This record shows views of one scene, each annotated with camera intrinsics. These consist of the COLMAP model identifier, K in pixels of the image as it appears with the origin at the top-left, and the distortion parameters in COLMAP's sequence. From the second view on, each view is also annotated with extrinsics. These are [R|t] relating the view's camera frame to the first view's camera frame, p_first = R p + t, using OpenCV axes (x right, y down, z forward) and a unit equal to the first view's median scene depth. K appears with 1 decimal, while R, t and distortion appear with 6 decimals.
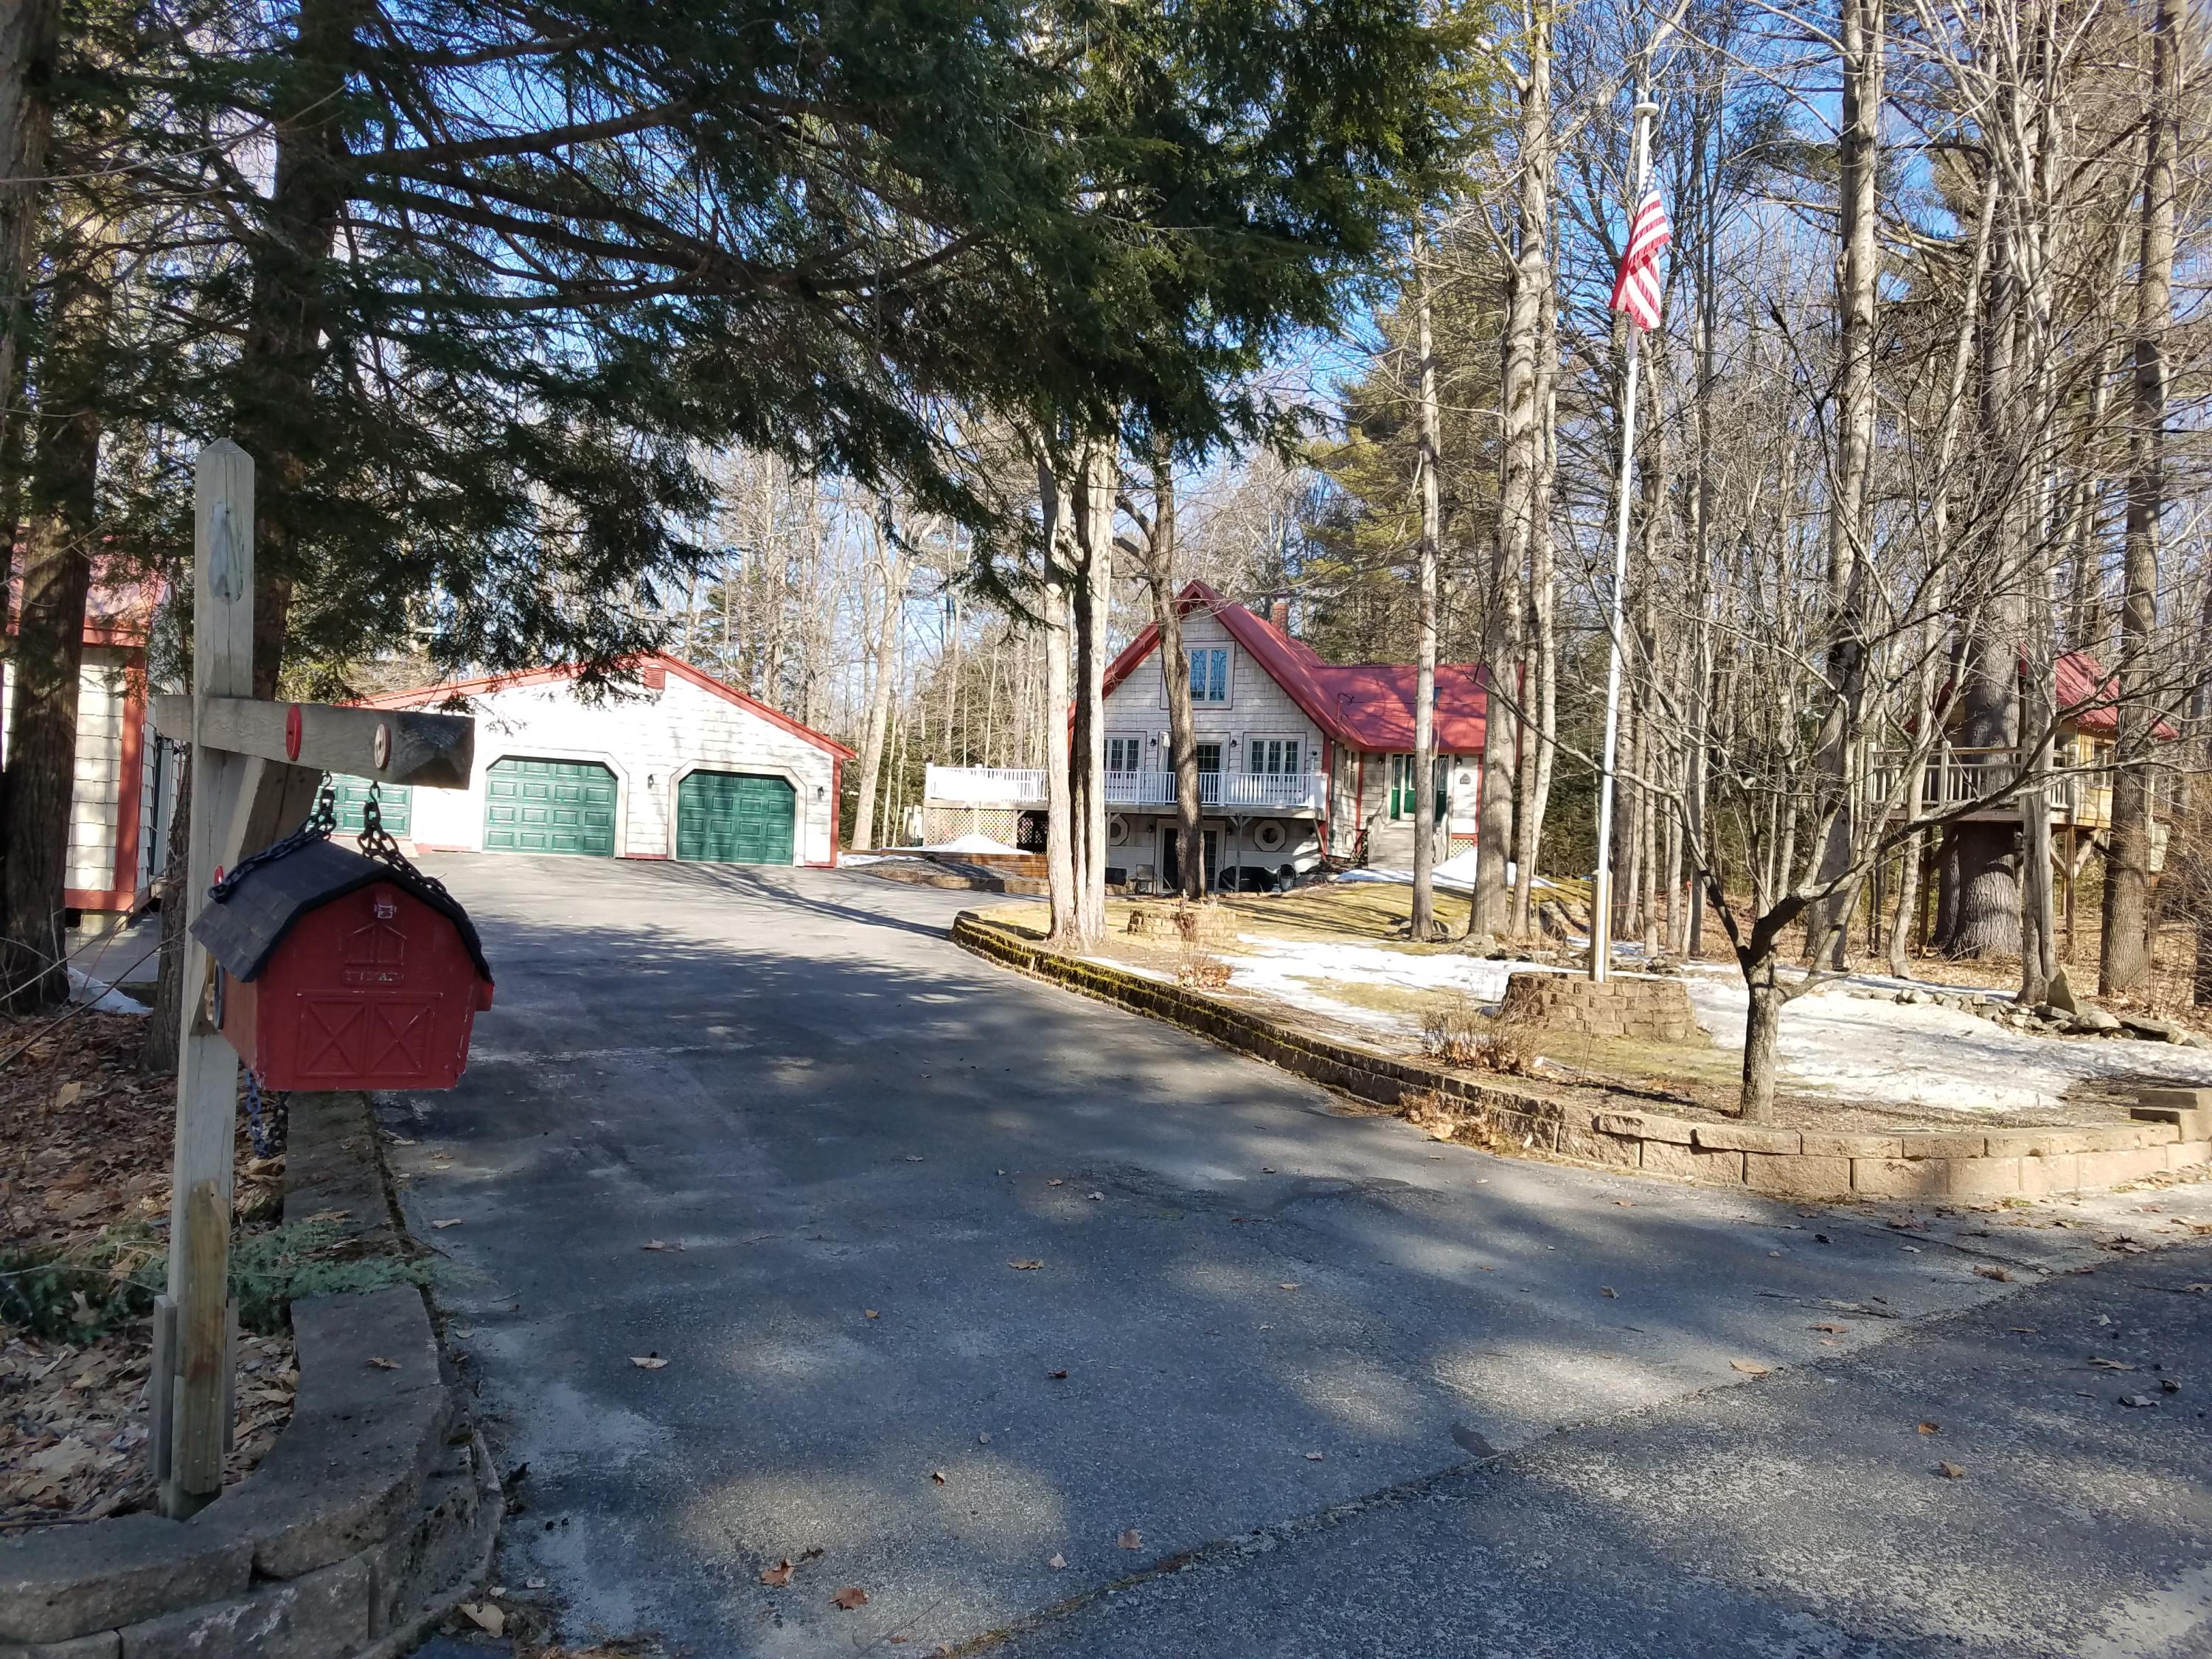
lens RADIAL K [[1715.6, 0, 1102.8], [0, 1715.6, 857.5], [0, 0, 1]] dist [0.211951, -0.001005]
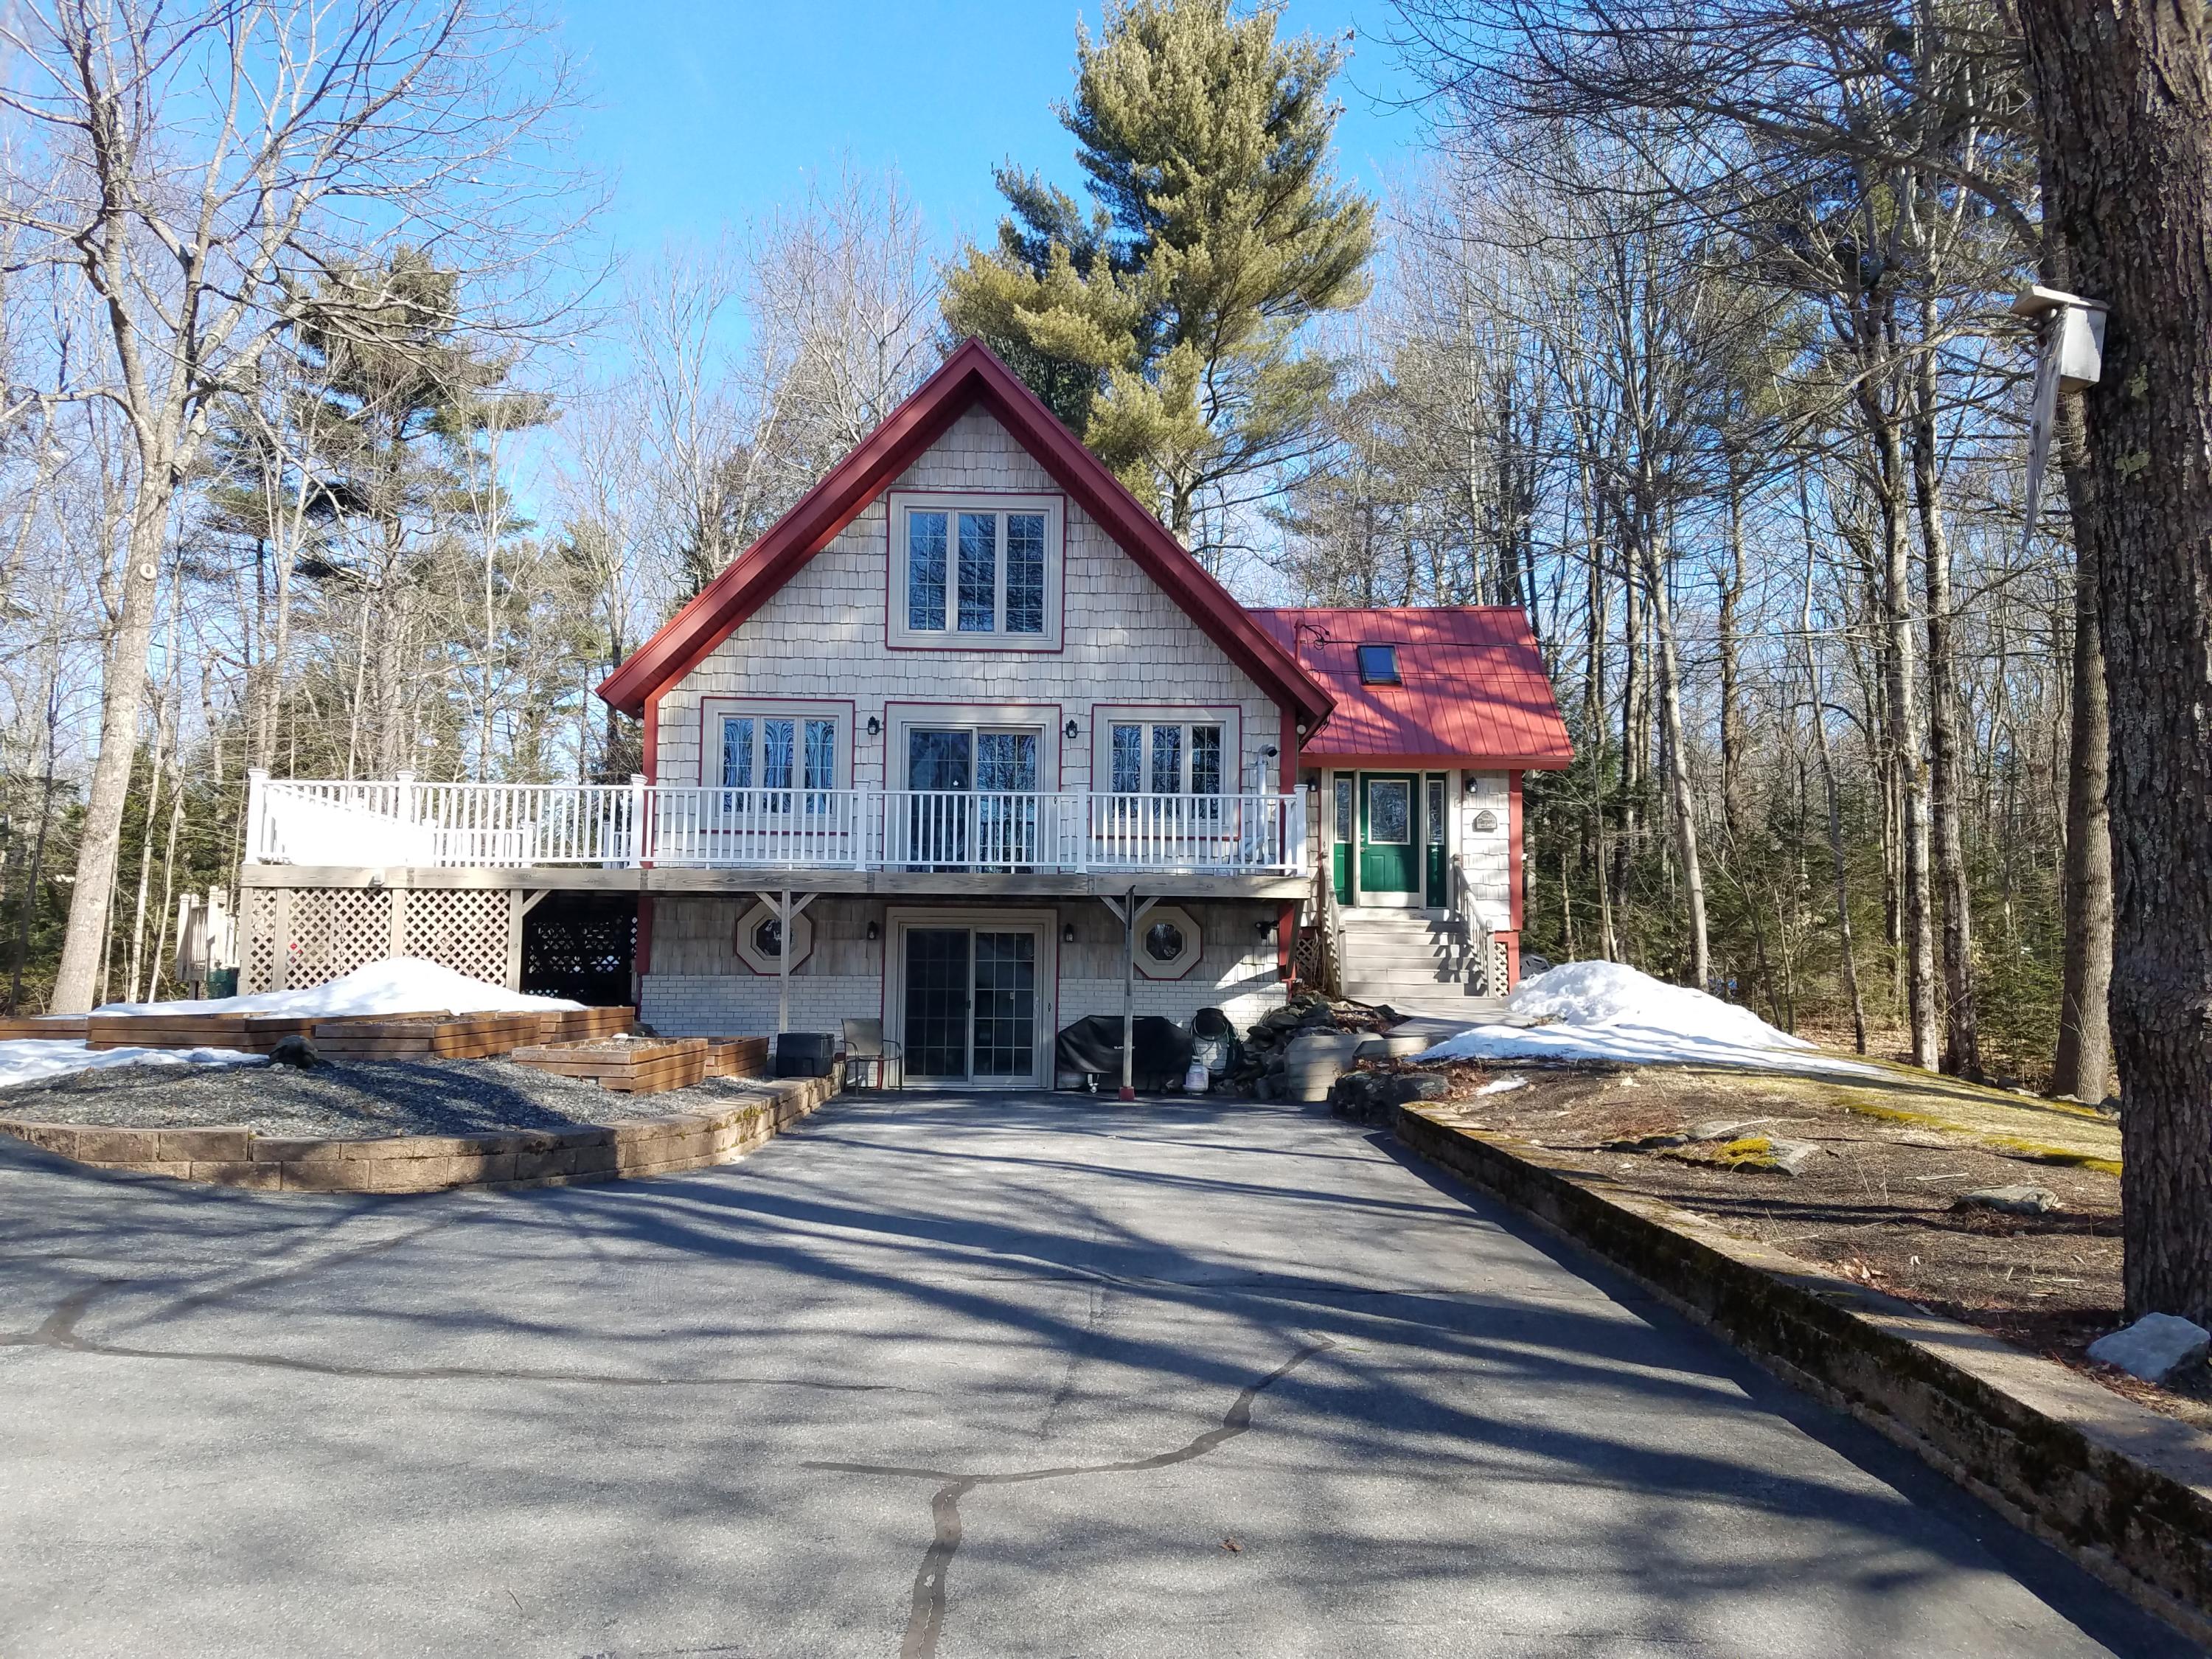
lens RADIAL K [[1685.8, 0, 1099.5], [0, 1685.8, 876.2], [0, 0, 1]] dist [0.131101, -0.002166]
pose [[0.932813, -0.006016, 0.360310, -0.070193], [0.024245, 0.998643, -0.046093, -0.010472], [-0.359544, 0.051731, 0.931693, 0.616486]]
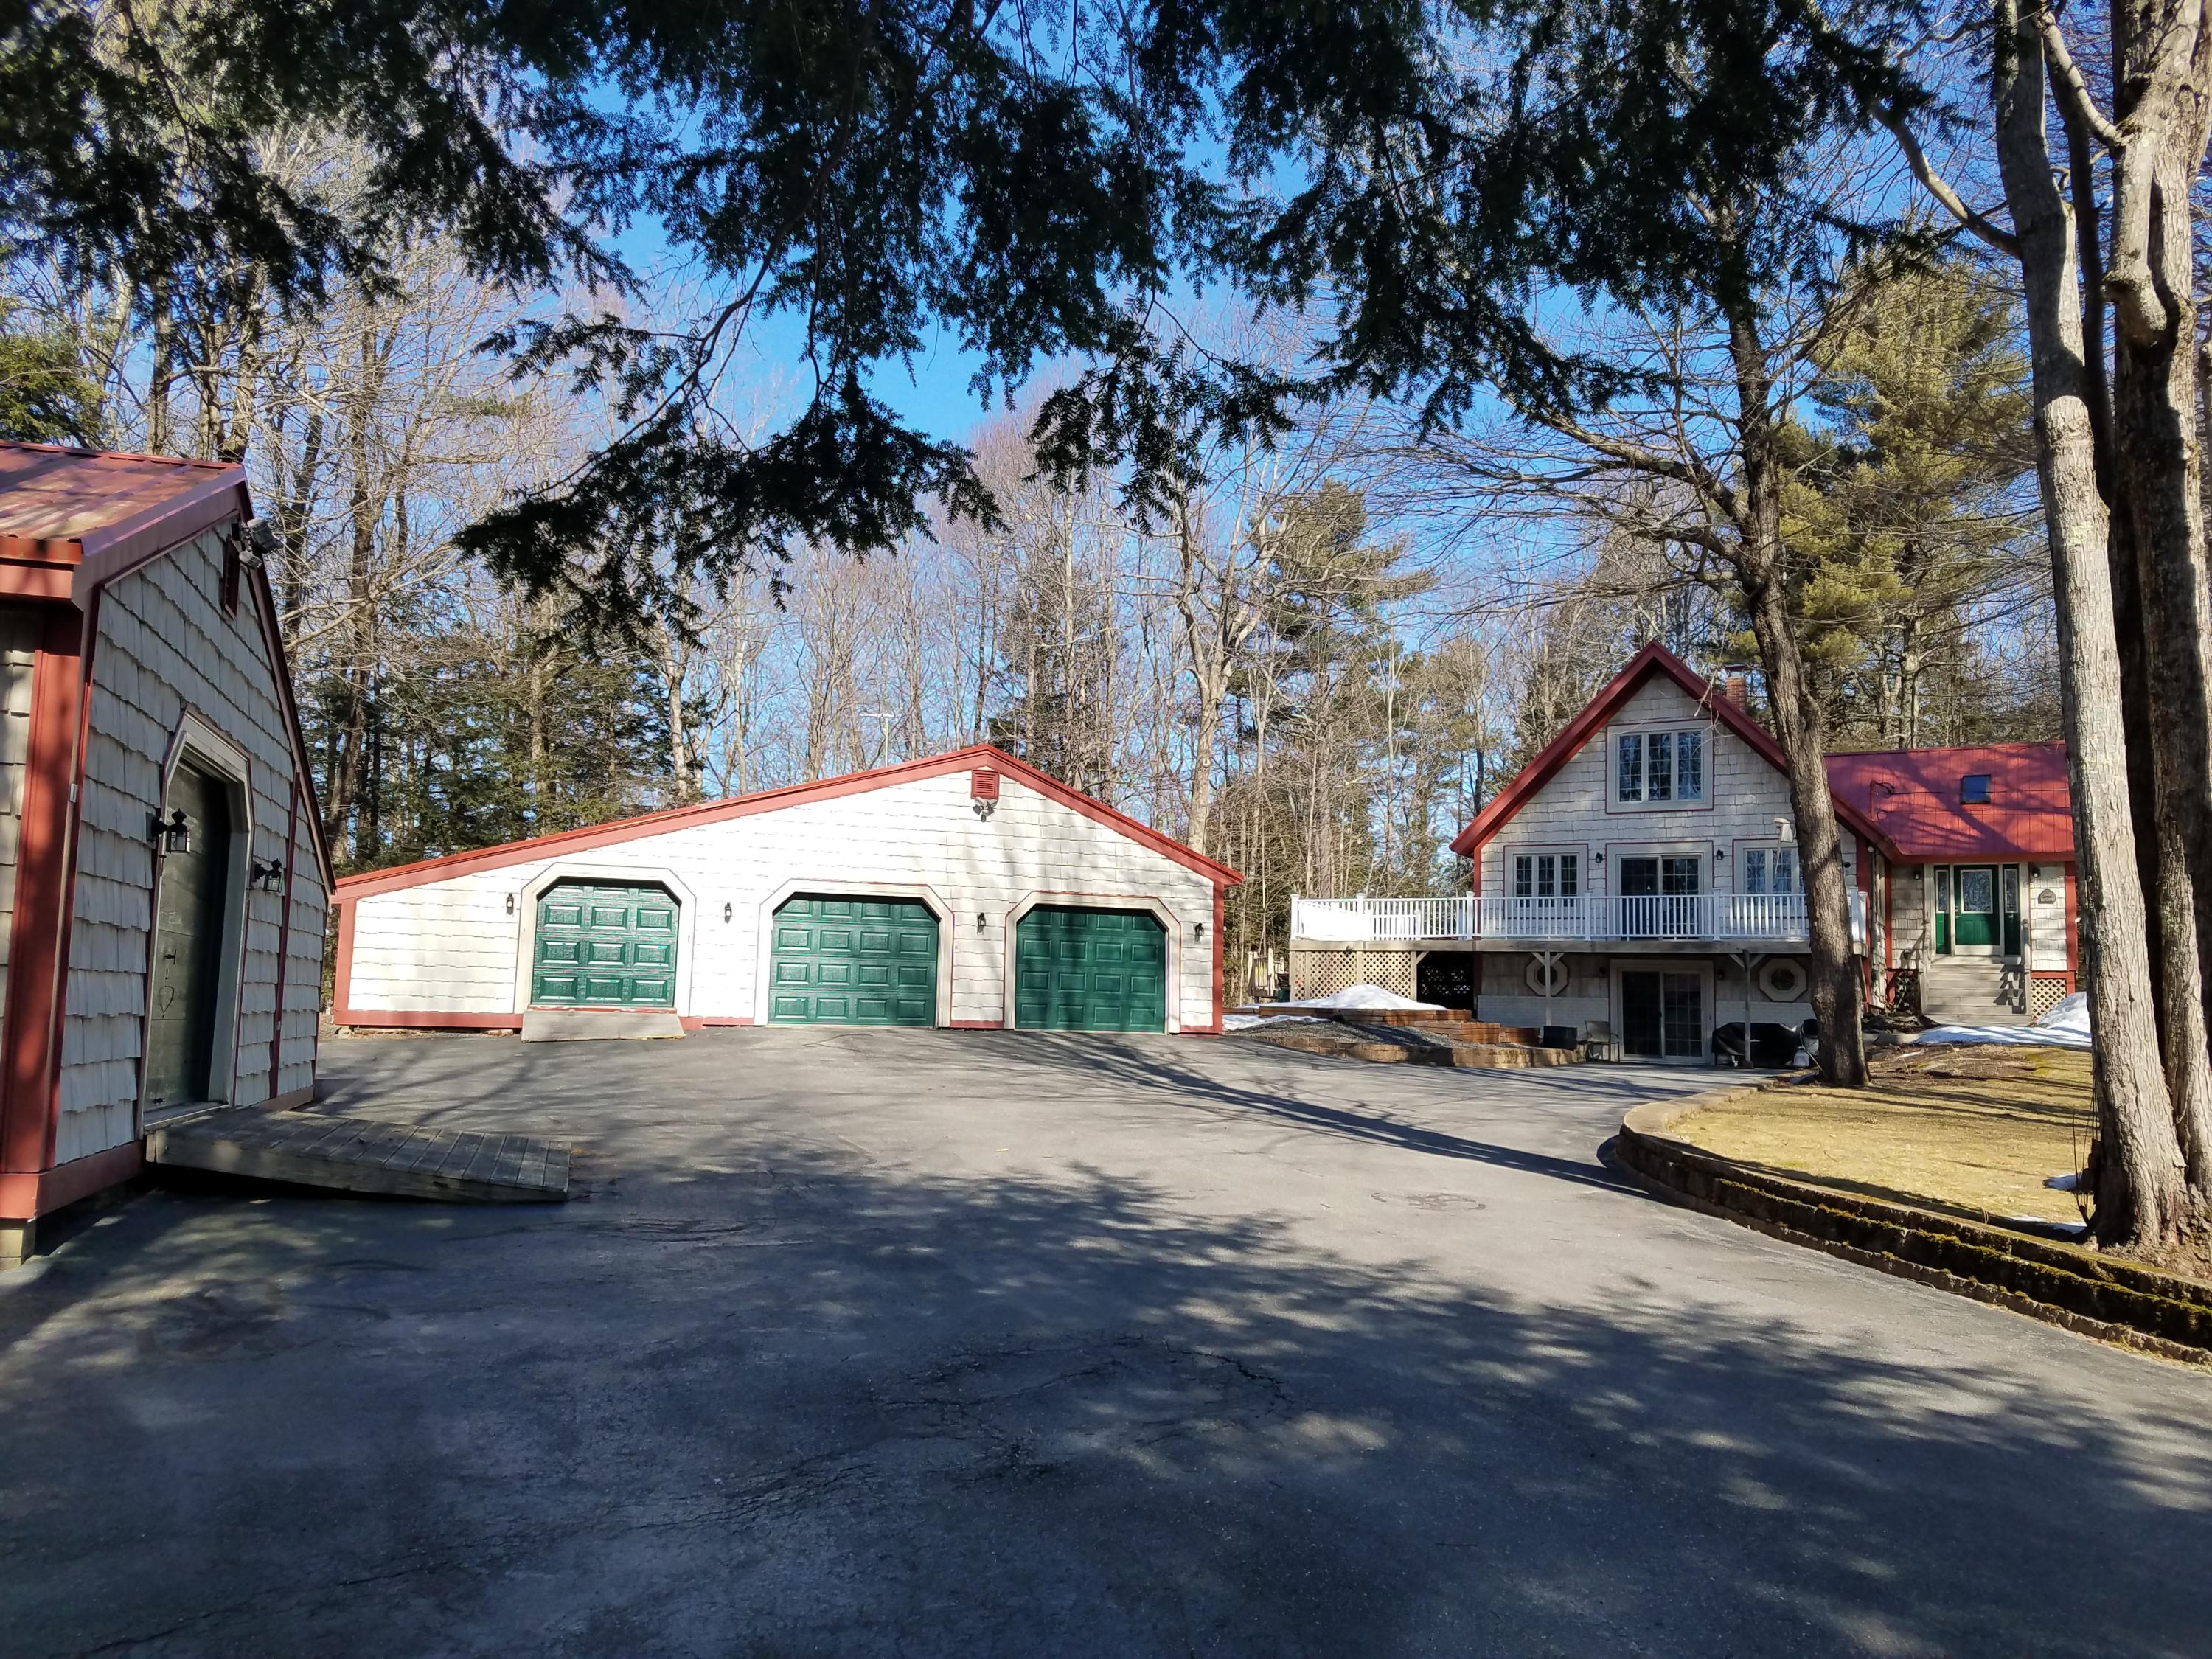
lens RADIAL K [[1712.6, 0, 1106.0], [0, 1712.6, 829.5], [0, 0, 1]] dist [0.216793, -0.405167]
pose [[0.990515, -0.034588, -0.132980, -0.086007], [0.020754, 0.994357, -0.104040, -0.004669], [0.135828, 0.100293, 0.985643, 0.224783]]
